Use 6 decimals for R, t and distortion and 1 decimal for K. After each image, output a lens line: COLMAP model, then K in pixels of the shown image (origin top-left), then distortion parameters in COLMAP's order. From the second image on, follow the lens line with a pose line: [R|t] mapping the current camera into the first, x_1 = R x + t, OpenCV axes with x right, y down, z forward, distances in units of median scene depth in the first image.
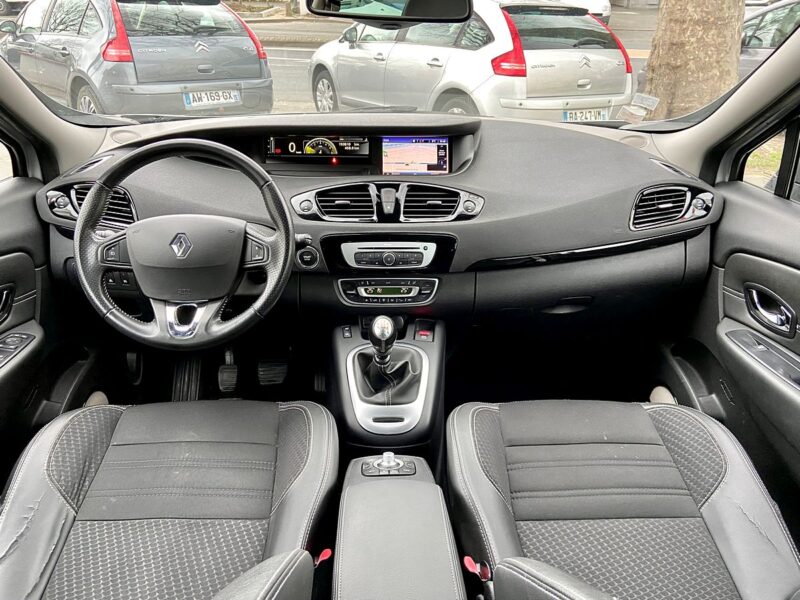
lens RADIAL K [[605.3, 0, 403.7], [0, 605.3, 292.0], [0, 0, 1]] dist [0.088680, -0.100059]
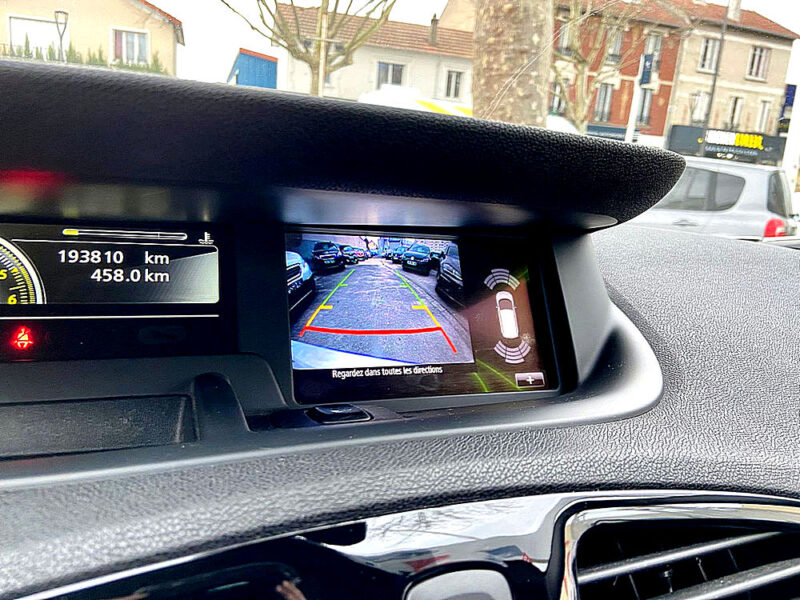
lens RADIAL K [[605.3, 0, 403.0], [0, 605.3, 299.1], [0, 0, 1]] dist [0.088680, -0.100059]
pose [[0.941399, -0.008260, 0.337195, -0.075178], [0.084631, 0.973504, -0.212431, -0.194445], [-0.326506, 0.228519, 0.917155, 0.858417]]
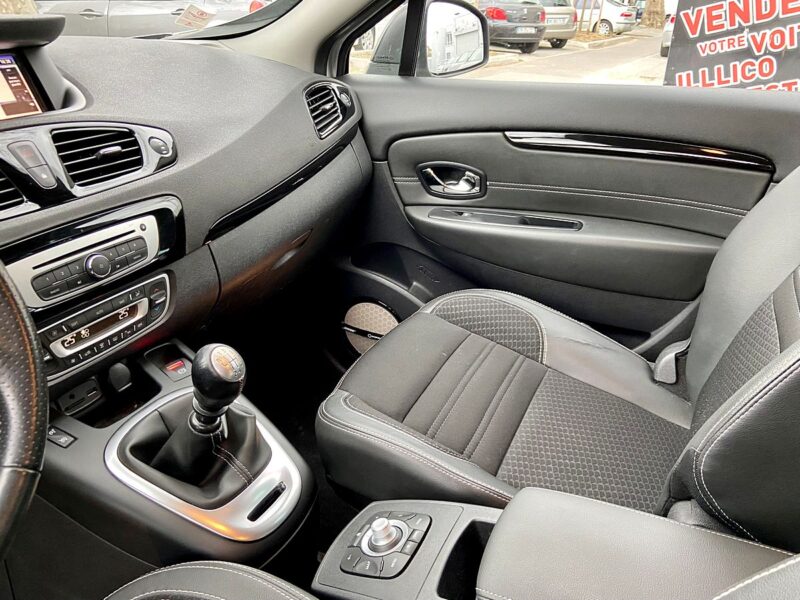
lens RADIAL K [[605.3, 0, 405.7], [0, 605.3, 294.3], [0, 0, 1]] dist [0.088680, -0.100059]
pose [[0.485653, -0.389911, 0.782375, -0.314441], [0.356030, 0.905641, 0.230340, -0.058099], [-0.798363, 0.166684, 0.578647, 0.454887]]
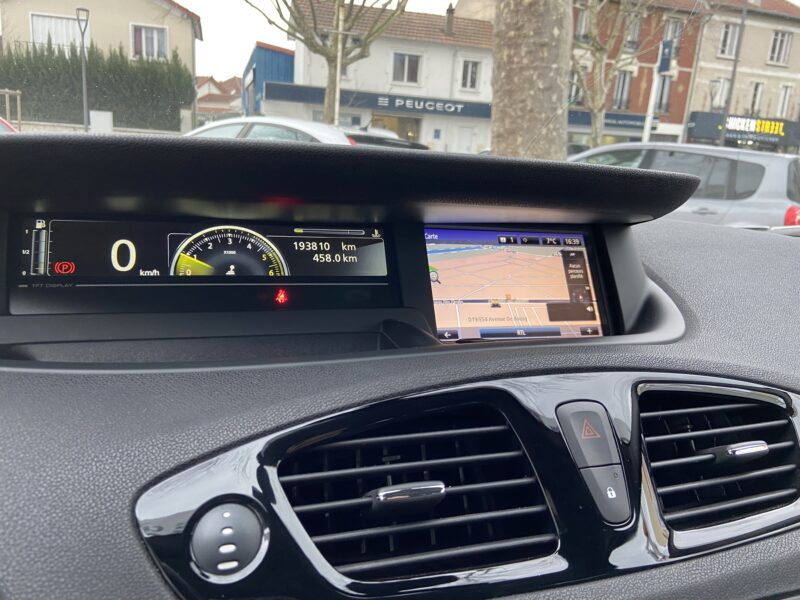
lens RADIAL K [[605.3, 0, 402.0], [0, 605.3, 298.8], [0, 0, 1]] dist [0.088680, -0.100059]
pose [[0.950215, -0.019102, 0.311009, -0.163101], [0.085451, 0.975828, -0.201140, -0.164262], [-0.299649, 0.217702, 0.928879, 0.769946]]
